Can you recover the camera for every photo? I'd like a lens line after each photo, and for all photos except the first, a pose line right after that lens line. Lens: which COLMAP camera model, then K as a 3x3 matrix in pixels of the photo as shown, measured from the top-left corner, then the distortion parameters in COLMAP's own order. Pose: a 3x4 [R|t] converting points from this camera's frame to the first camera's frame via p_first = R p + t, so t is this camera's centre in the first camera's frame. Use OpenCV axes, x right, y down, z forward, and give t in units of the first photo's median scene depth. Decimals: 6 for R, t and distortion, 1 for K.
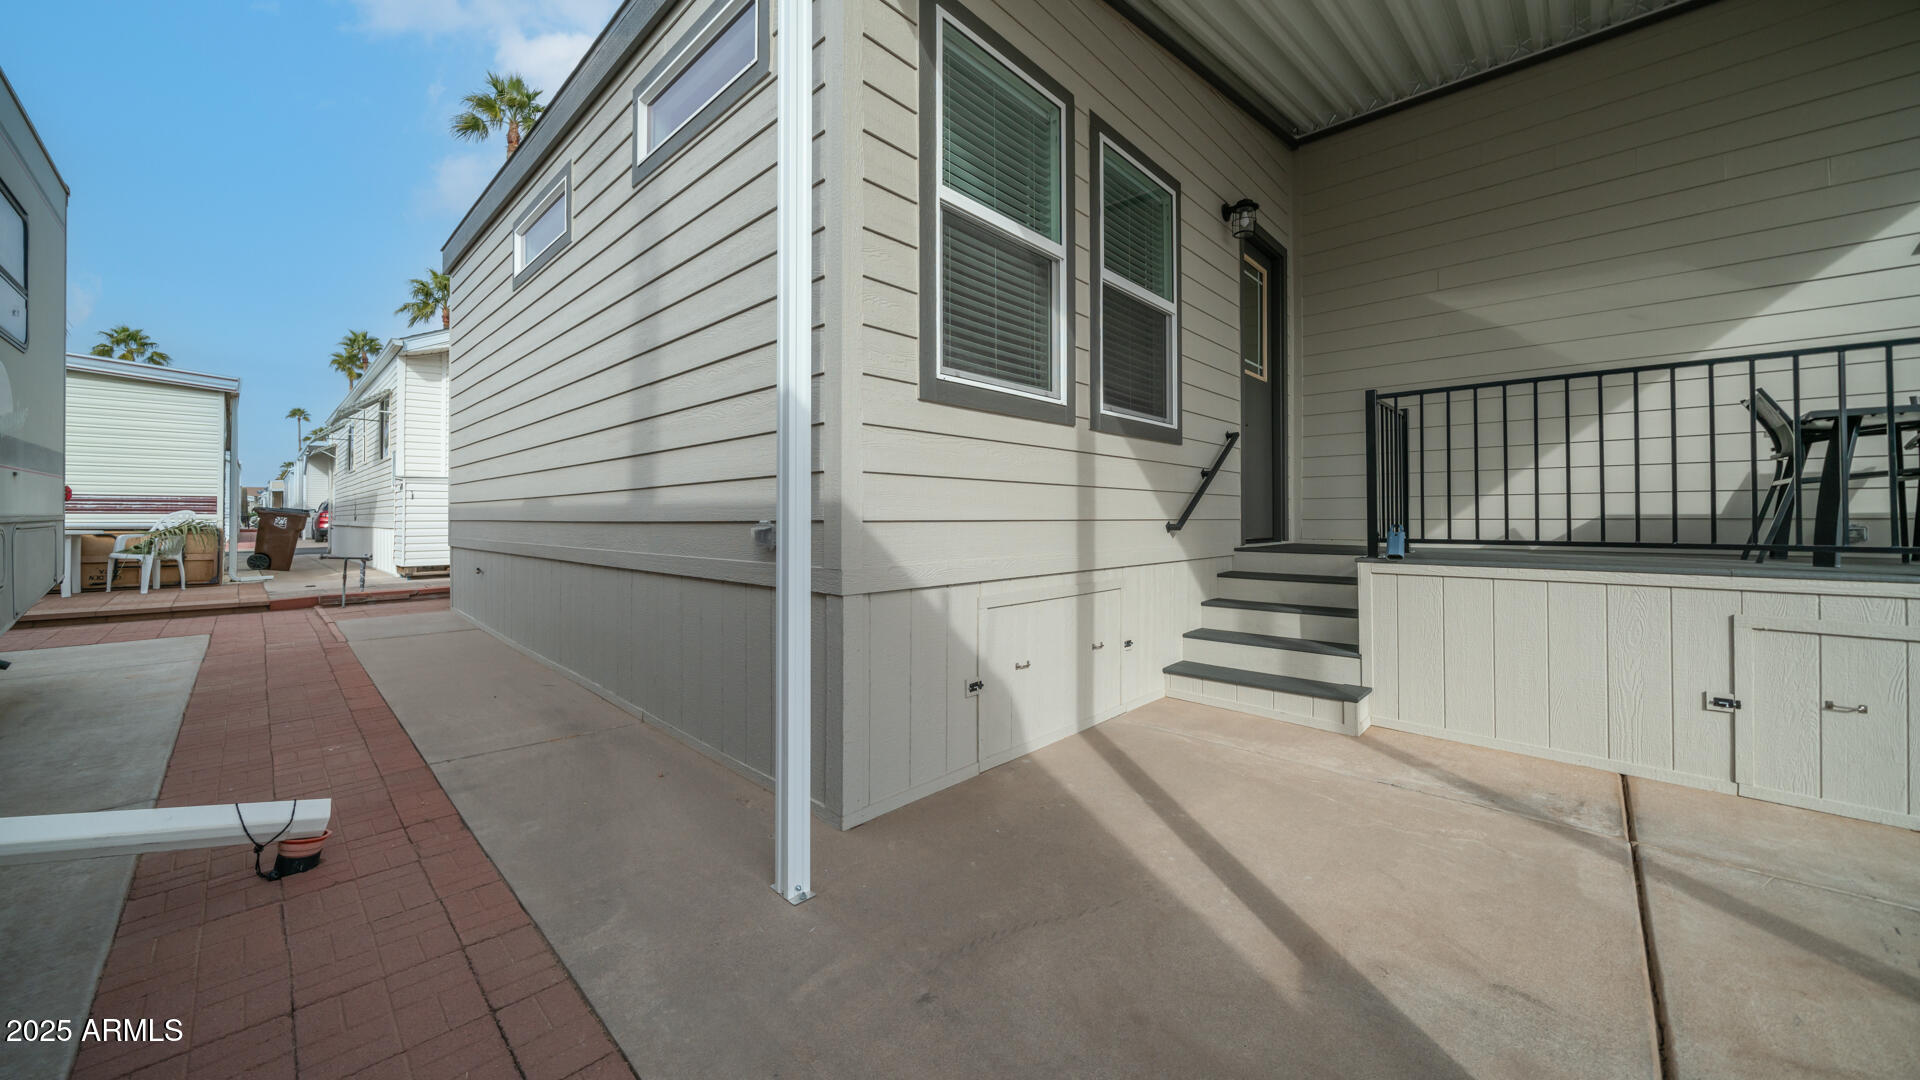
lens RADIAL K [[671.1, 0, 960.7], [0, 671.1, 513.8], [0, 0, 1]] dist [-0.003147, -0.000185]
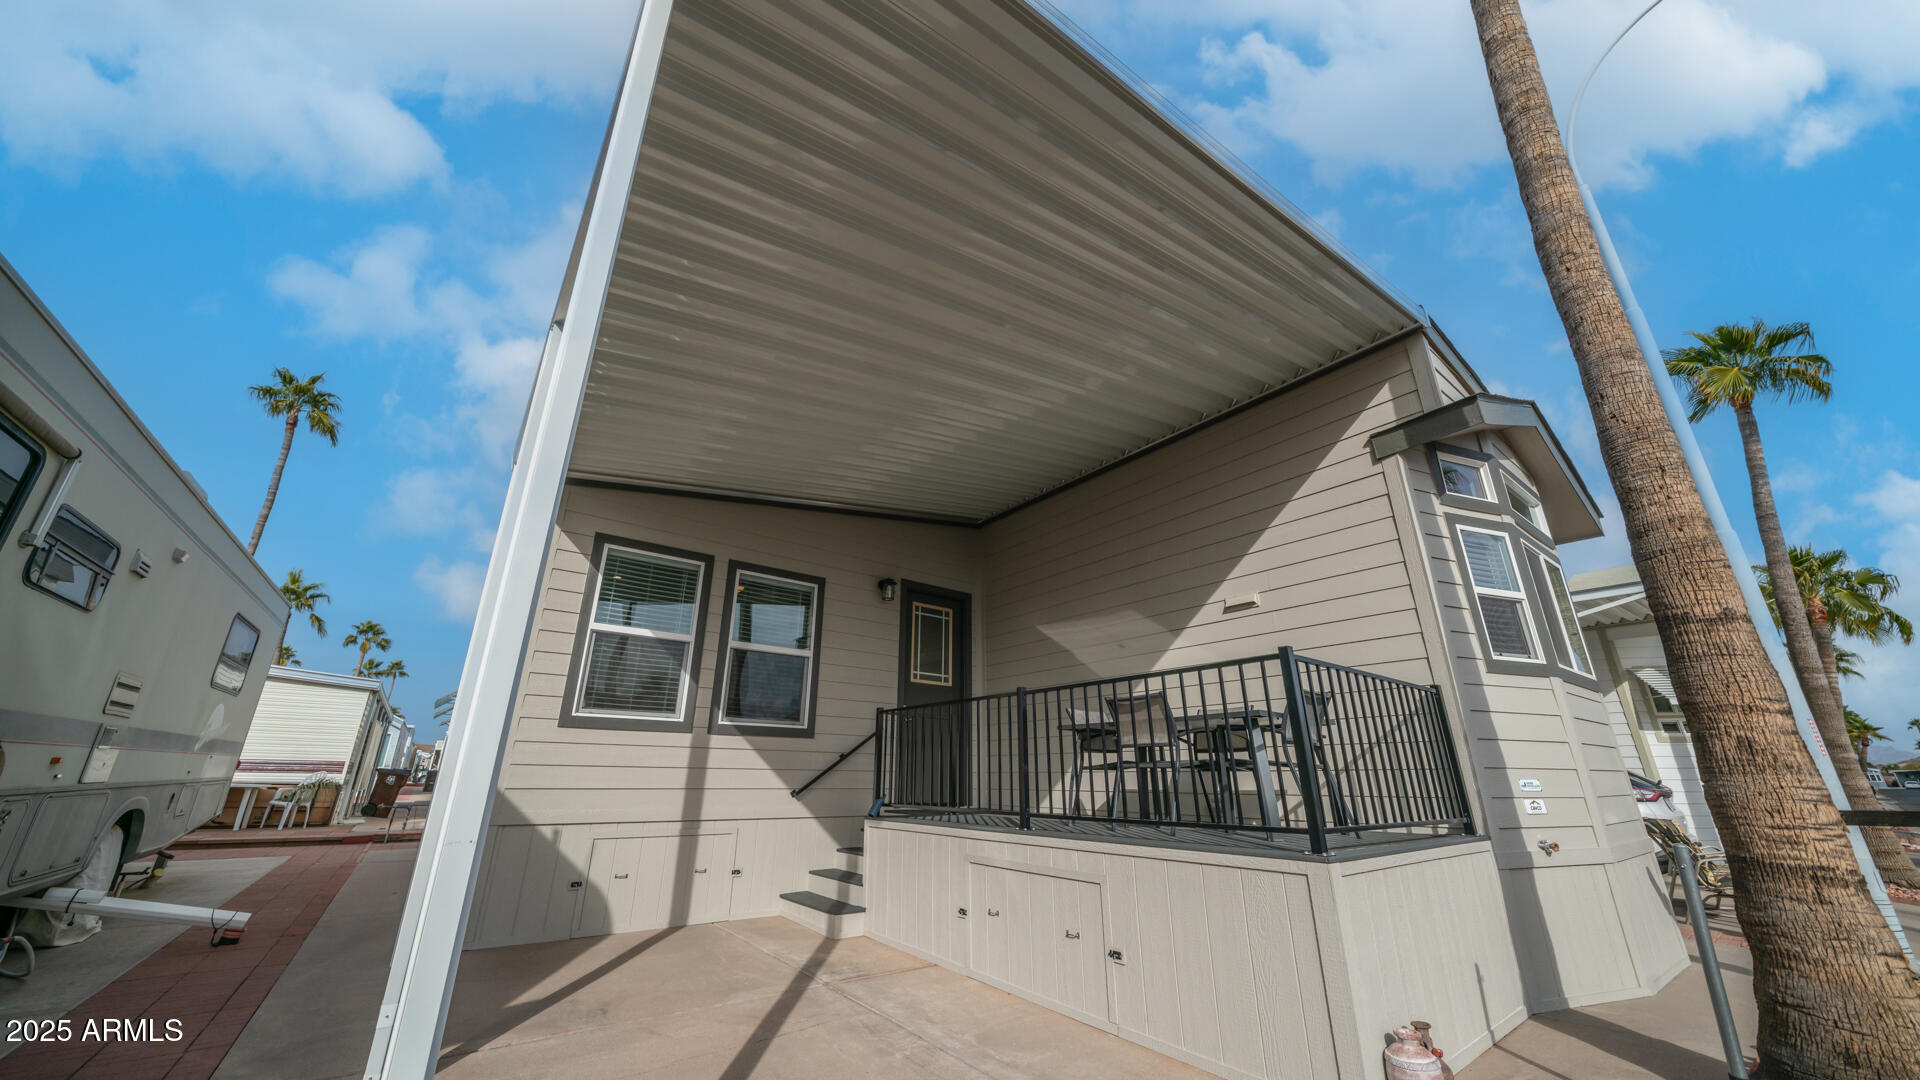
lens RADIAL K [[652.9, 0, 935.1], [0, 652.9, 544.1], [0, 0, 1]] dist [-0.006878, -0.000013]
pose [[0.983913, -0.052201, -0.170853, 0.903835], [-0.007624, 0.943218, -0.332087, -0.025624], [0.178487, 0.328047, 0.927646, -0.526837]]
